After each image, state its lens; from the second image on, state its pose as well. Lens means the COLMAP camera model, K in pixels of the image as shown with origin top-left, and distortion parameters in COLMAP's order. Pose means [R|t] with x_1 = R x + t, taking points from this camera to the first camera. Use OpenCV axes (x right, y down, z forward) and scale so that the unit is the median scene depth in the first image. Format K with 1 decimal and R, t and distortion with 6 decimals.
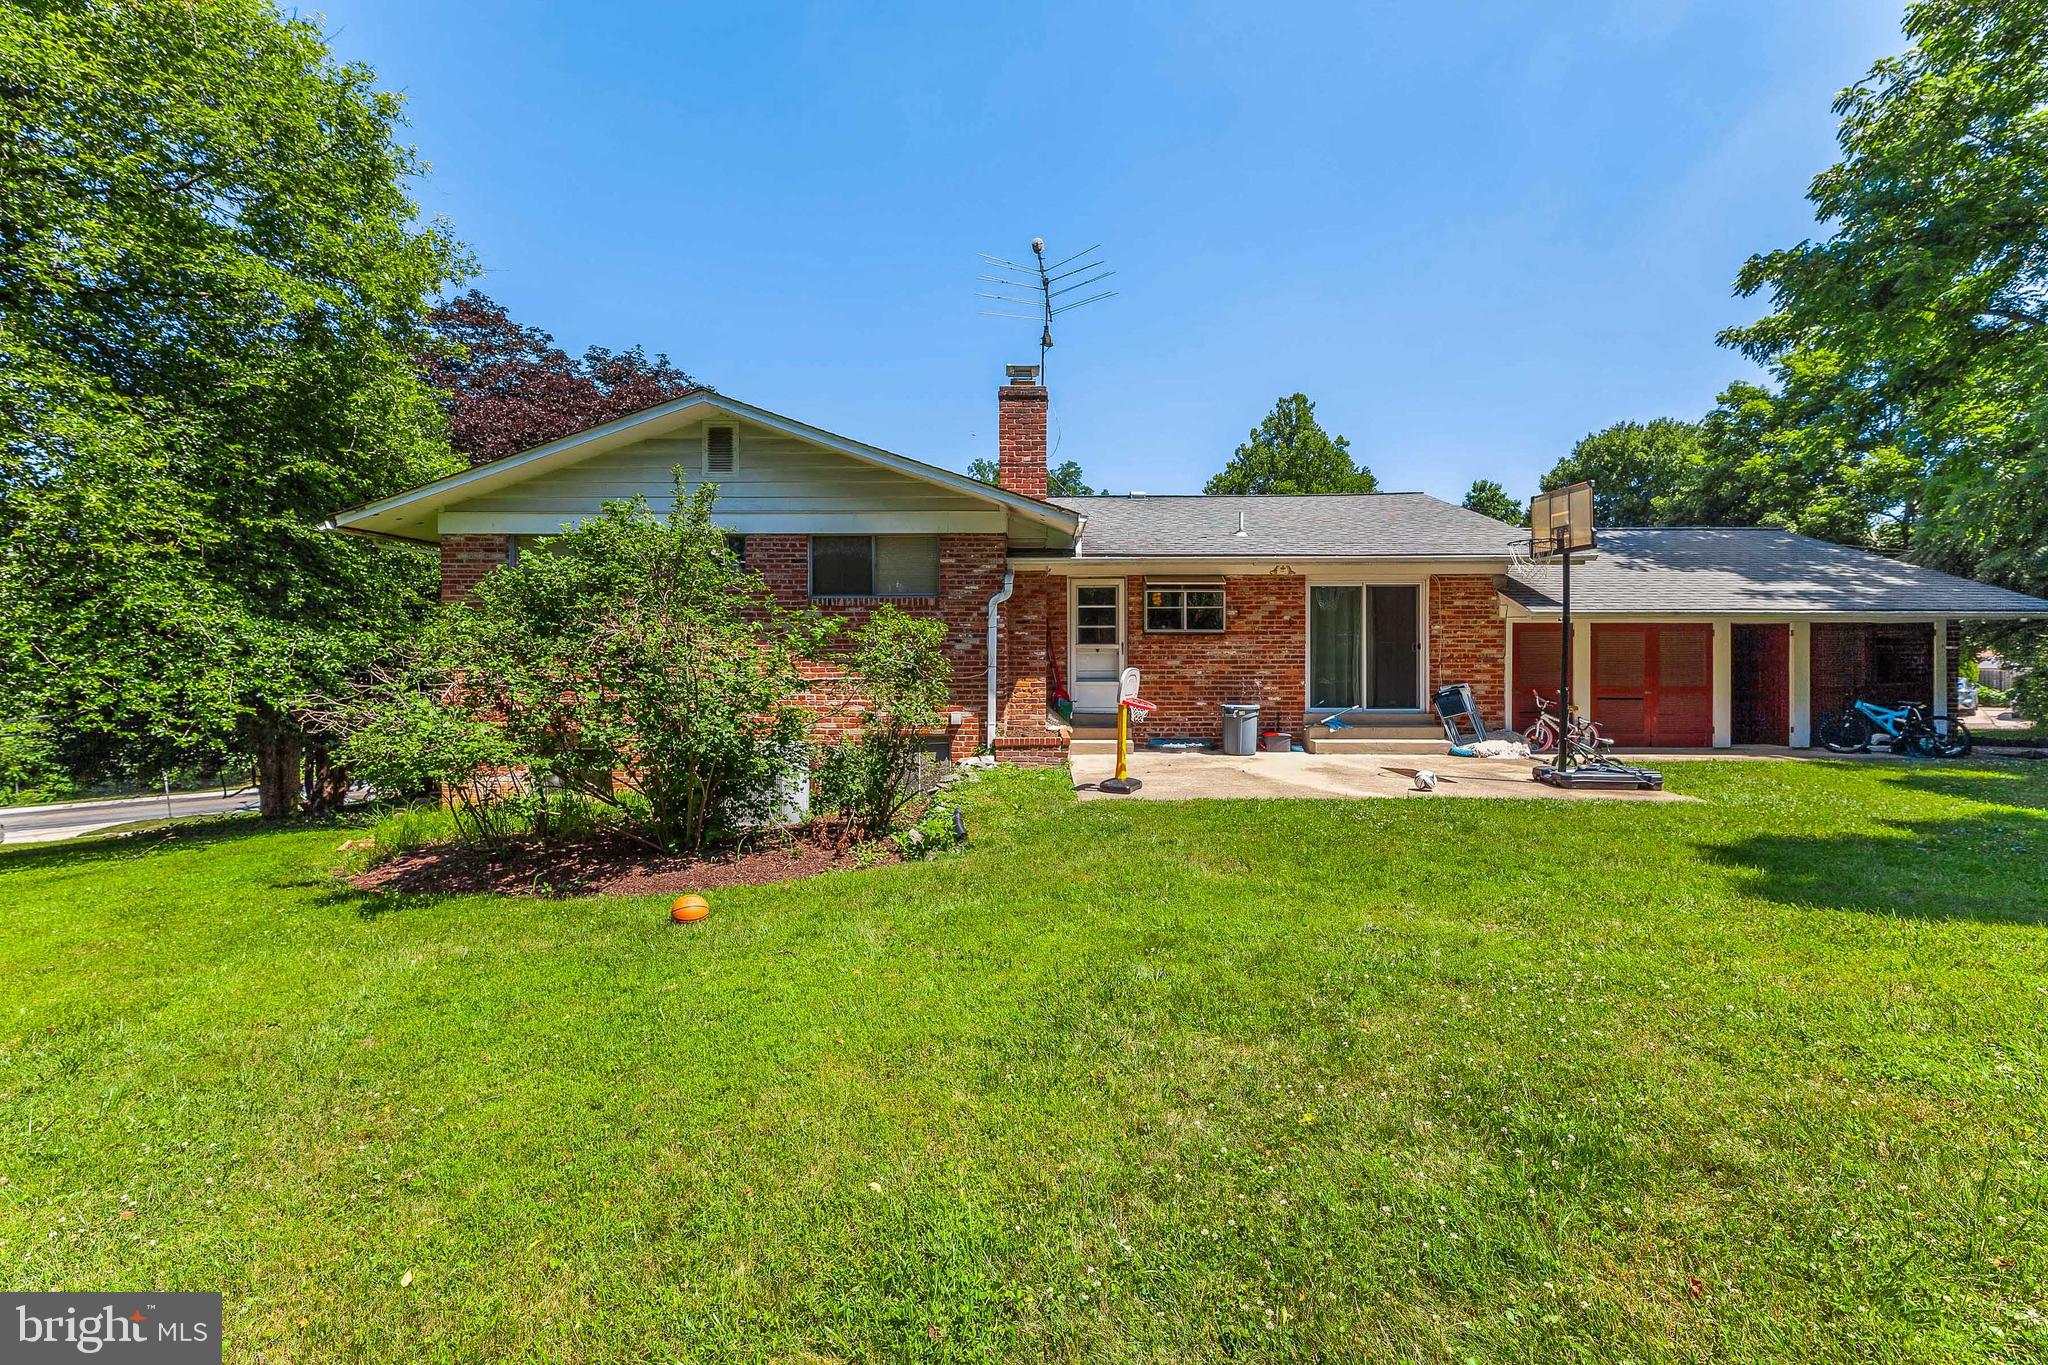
lens RADIAL K [[851.7, 0, 1025.1], [0, 851.7, 693.7], [0, 0, 1]] dist [-0.000271, -0.000323]
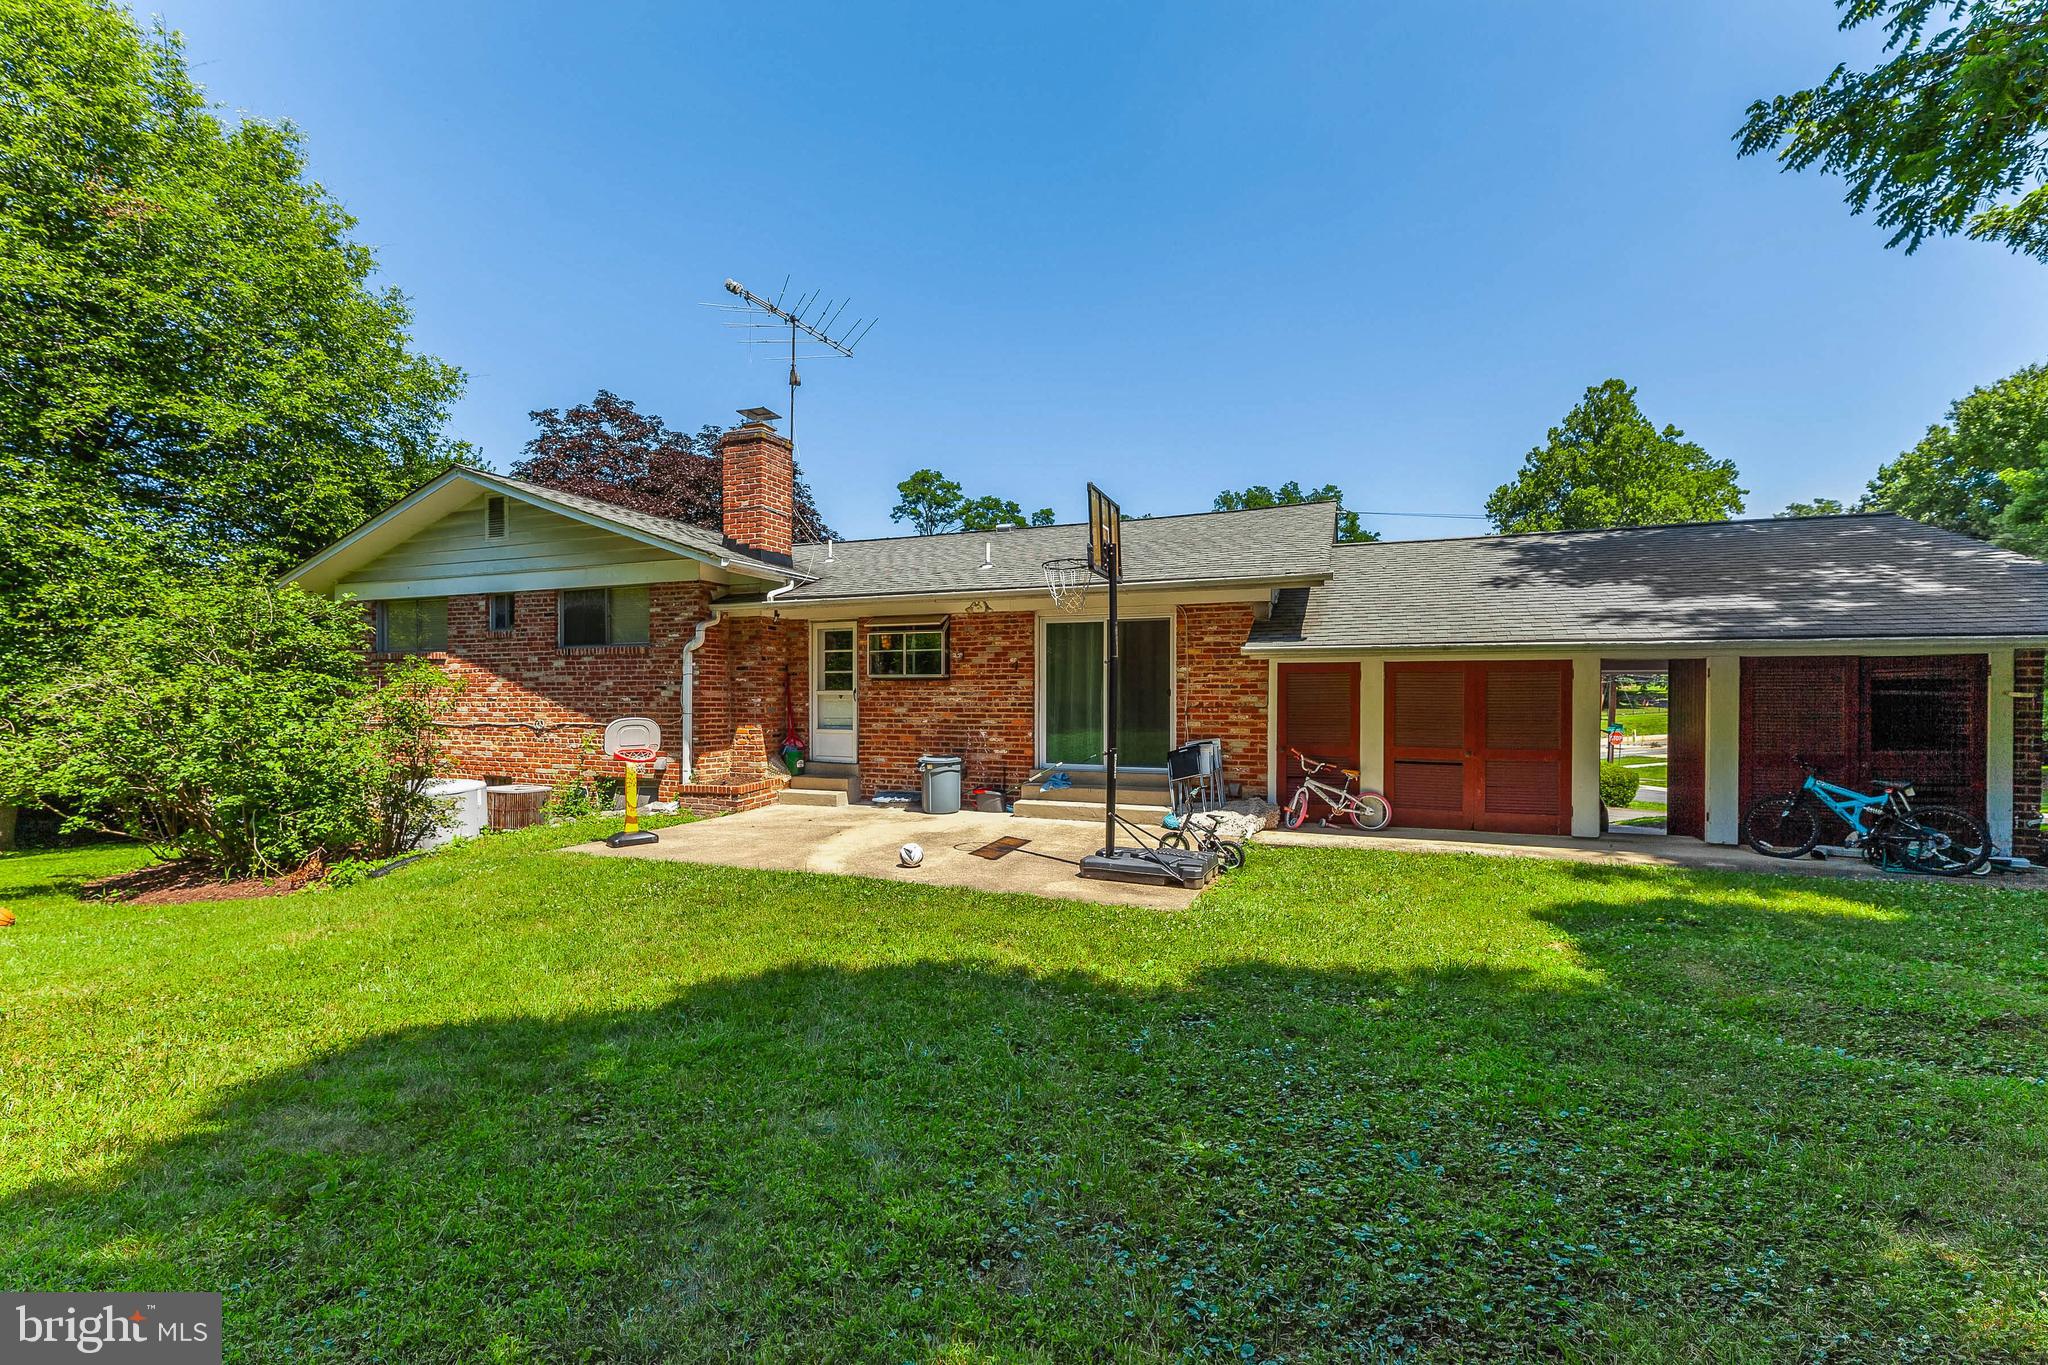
lens RADIAL K [[851.7, 0, 968.3], [0, 851.7, 728.6], [0, 0, 1]] dist [-0.000271, -0.000323]
pose [[0.934956, 0.014699, -0.354459, 0.581852], [-0.016817, 0.999854, -0.002894, -0.015186], [0.354365, 0.008666, 0.935067, 0.162536]]
